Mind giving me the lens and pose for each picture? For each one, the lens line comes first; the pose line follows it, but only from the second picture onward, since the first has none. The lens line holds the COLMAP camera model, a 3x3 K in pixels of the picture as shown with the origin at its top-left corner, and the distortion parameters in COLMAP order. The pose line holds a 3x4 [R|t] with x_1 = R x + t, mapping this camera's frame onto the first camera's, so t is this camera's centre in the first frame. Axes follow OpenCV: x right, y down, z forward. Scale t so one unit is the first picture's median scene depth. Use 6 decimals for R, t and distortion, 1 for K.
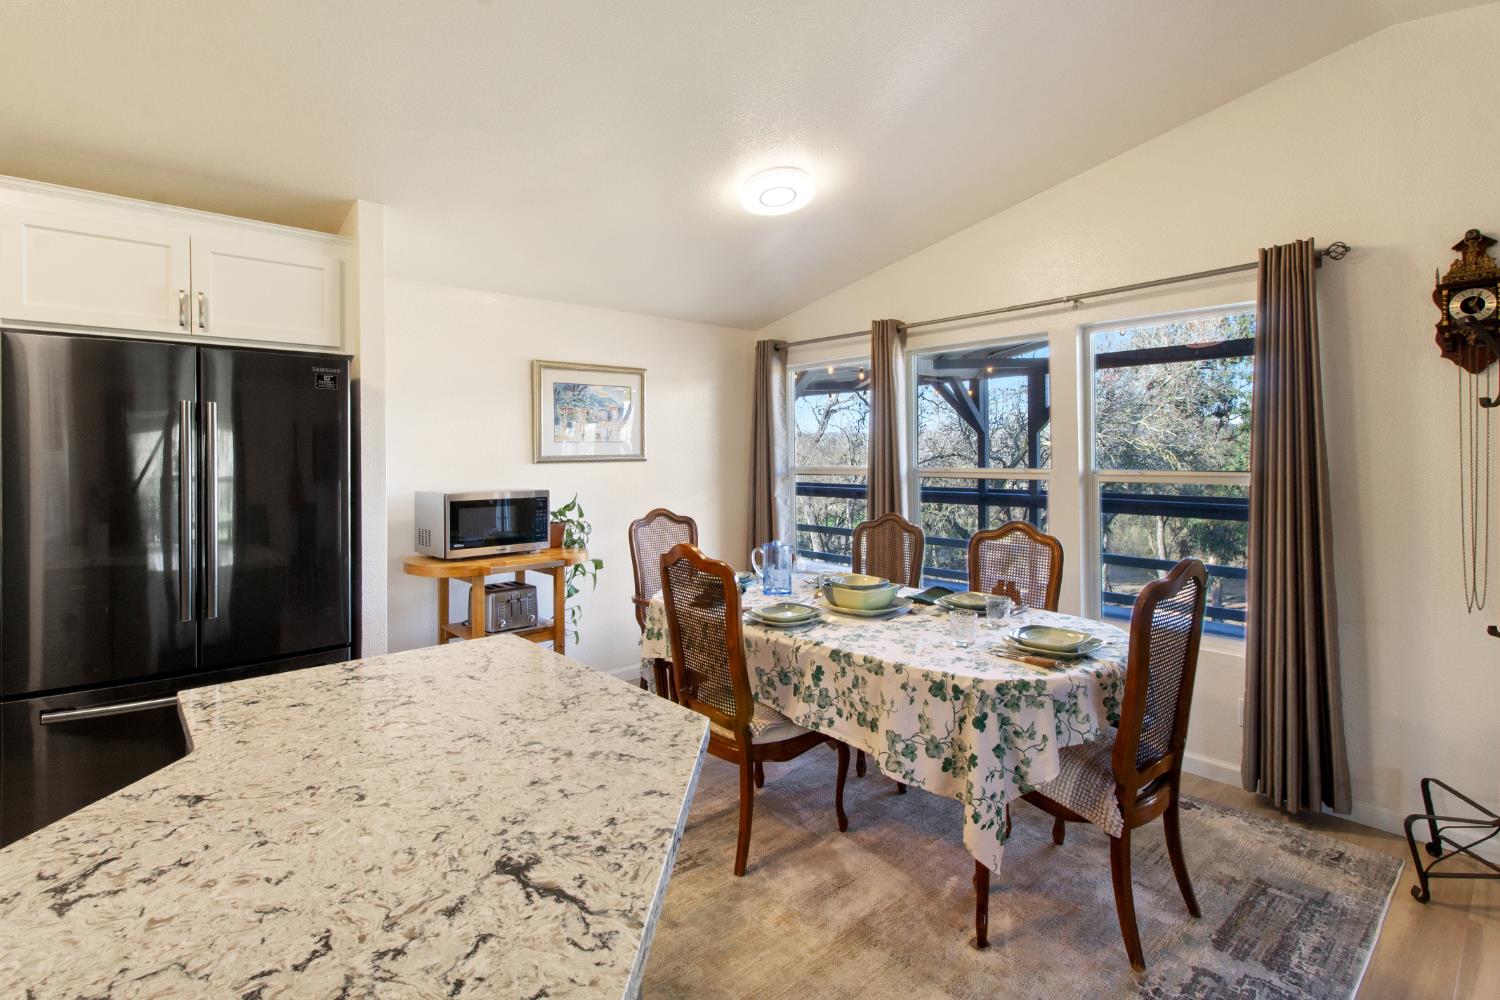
lens RADIAL K [[711.8, 0, 753.3], [0, 711.8, 455.5], [0, 0, 1]] dist [0.004998, 0.000341]
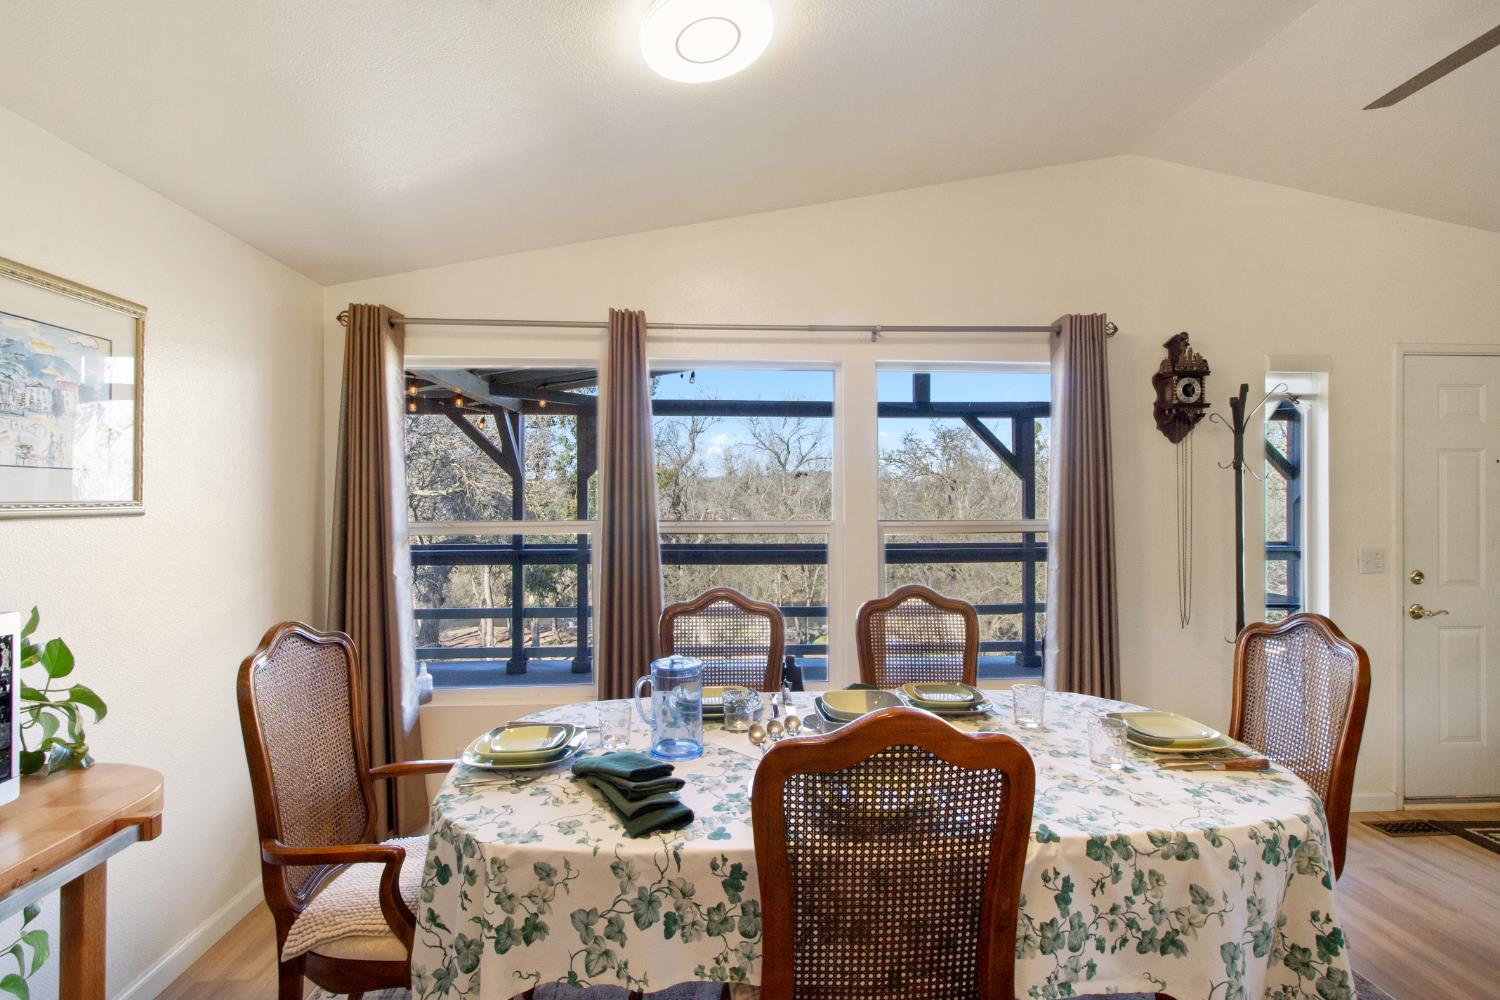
lens RADIAL K [[711.8, 0, 749.1], [0, 711.8, 500.6], [0, 0, 1]] dist [0.004998, 0.000341]
pose [[0.617575, 0.007725, 0.786474, -0.525868], [-0.001680, 0.999962, -0.008503, 0.002133], [-0.786510, 0.003930, 0.617564, 0.873413]]
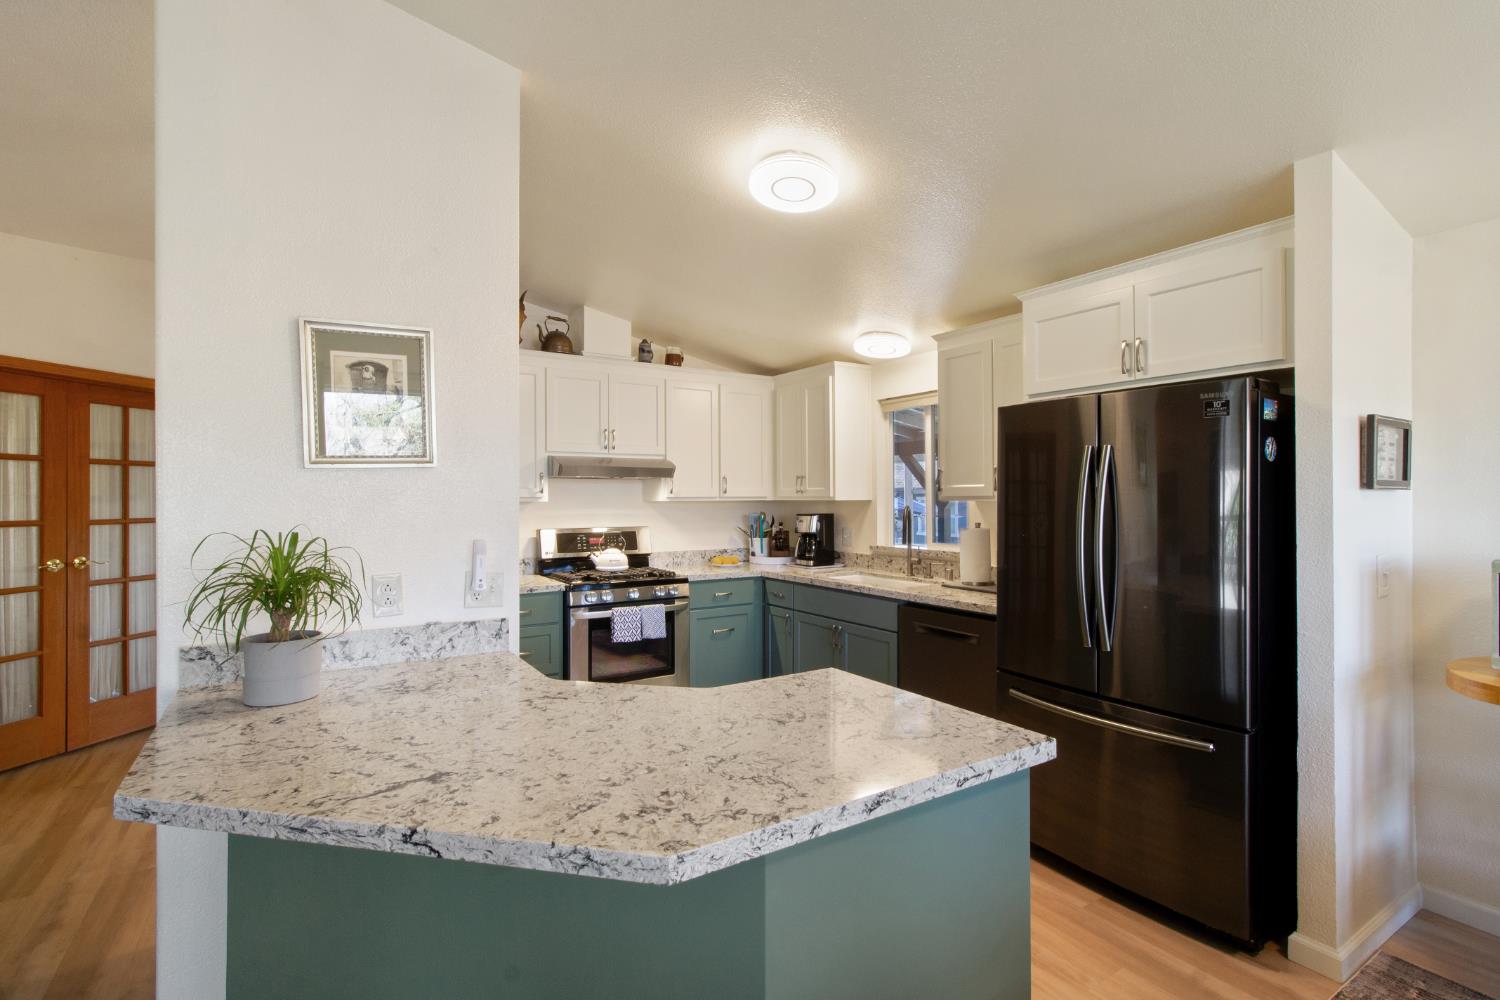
lens RADIAL K [[711.8, 0, 750.4], [0, 711.8, 493.7], [0, 0, 1]] dist [0.004998, 0.000341]
pose [[-0.162152, 0.002554, -0.986763, 0.372834], [0.001616, 0.999996, 0.002323, -0.006784], [0.986765, -0.001218, -0.162155, 0.683870]]
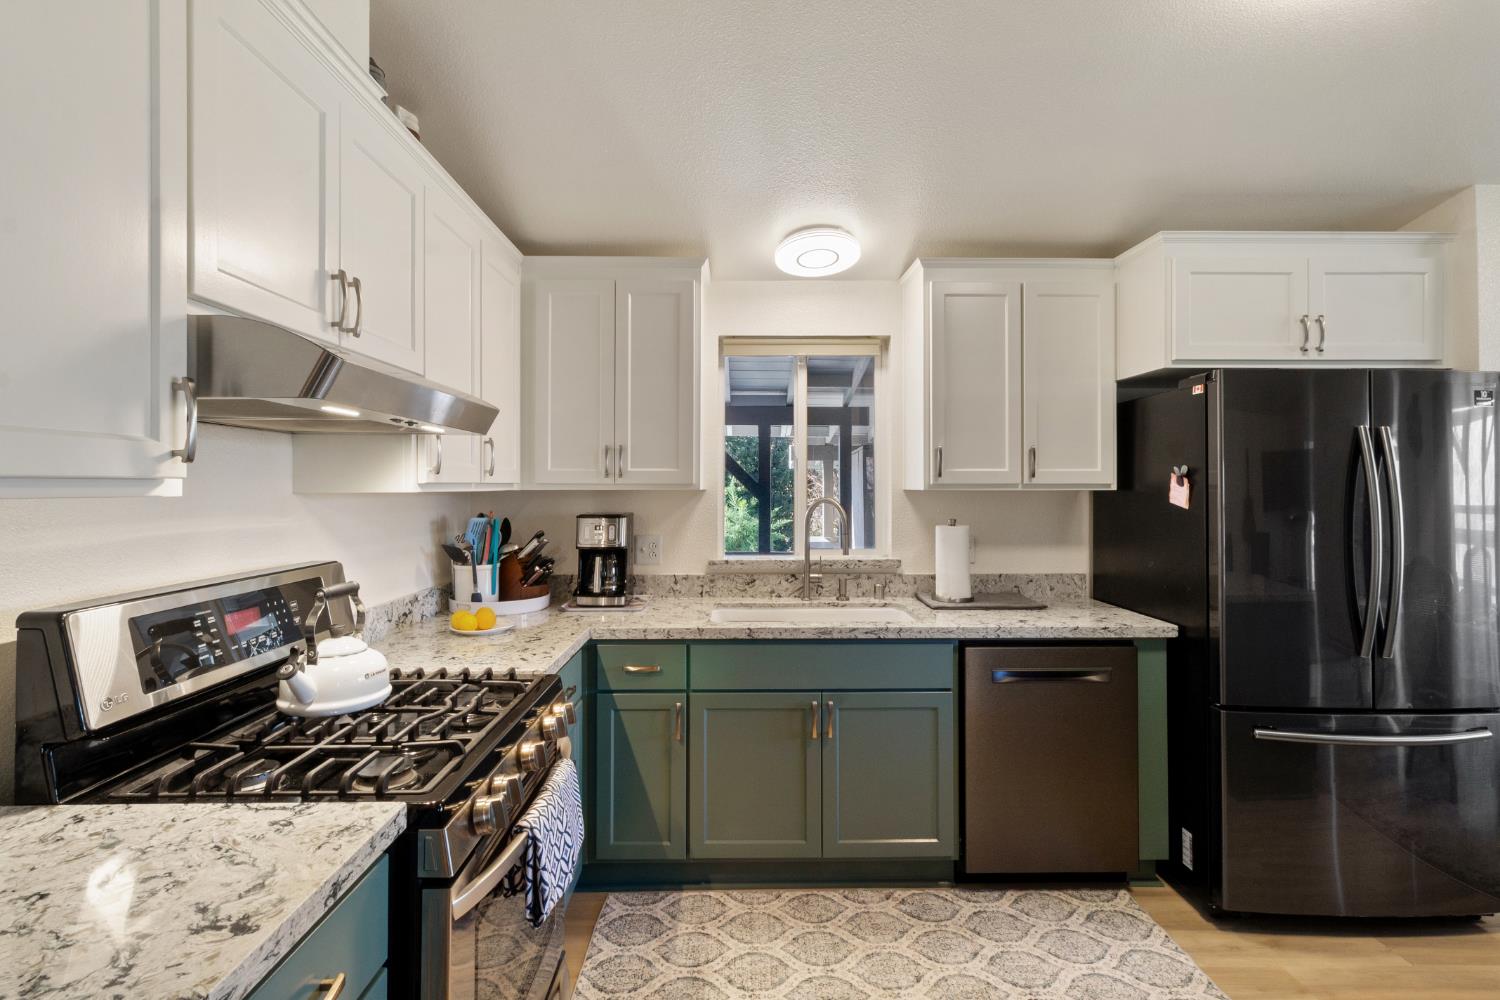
lens RADIAL K [[711.8, 0, 746.5], [0, 711.8, 478.7], [0, 0, 1]] dist [0.004998, 0.000341]
pose [[0.755685, 0.000677, -0.654935, -0.812127], [-0.006852, 0.999953, -0.006873, 0.005602], [0.654899, 0.009681, 0.755654, -0.267361]]
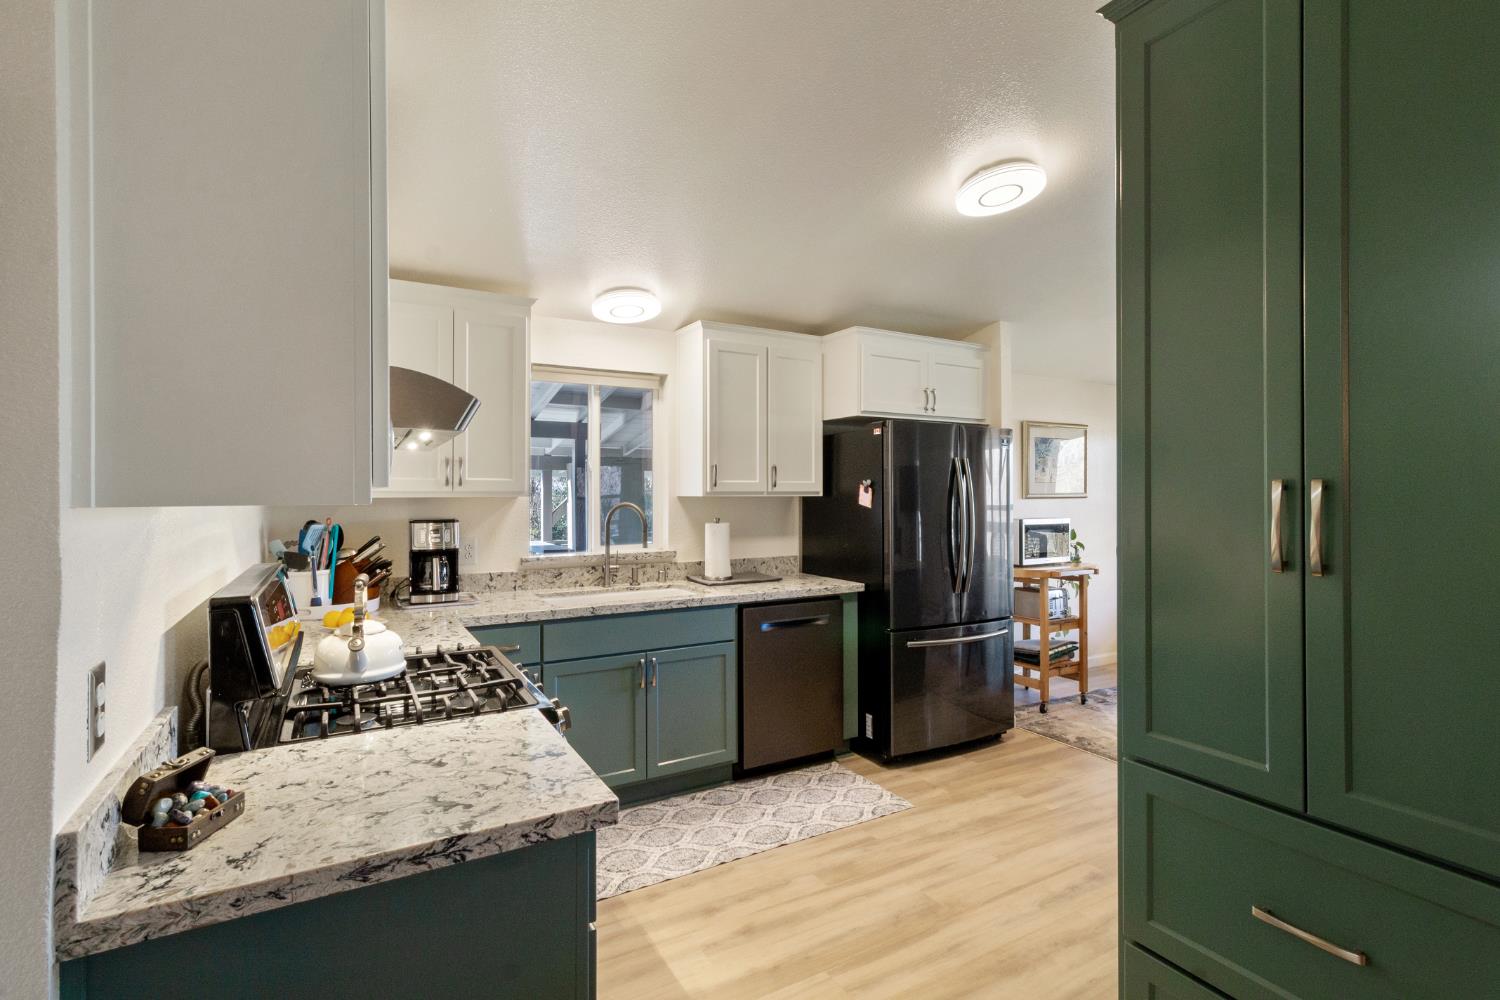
lens RADIAL K [[711.8, 0, 750.4], [0, 711.8, 490.9], [0, 0, 1]] dist [0.004998, 0.000341]
pose [[0.979210, 0.005965, -0.202763, -0.949027], [-0.006880, 0.999969, -0.003808, 0.007442], [0.202734, 0.005123, 0.979220, -0.700845]]
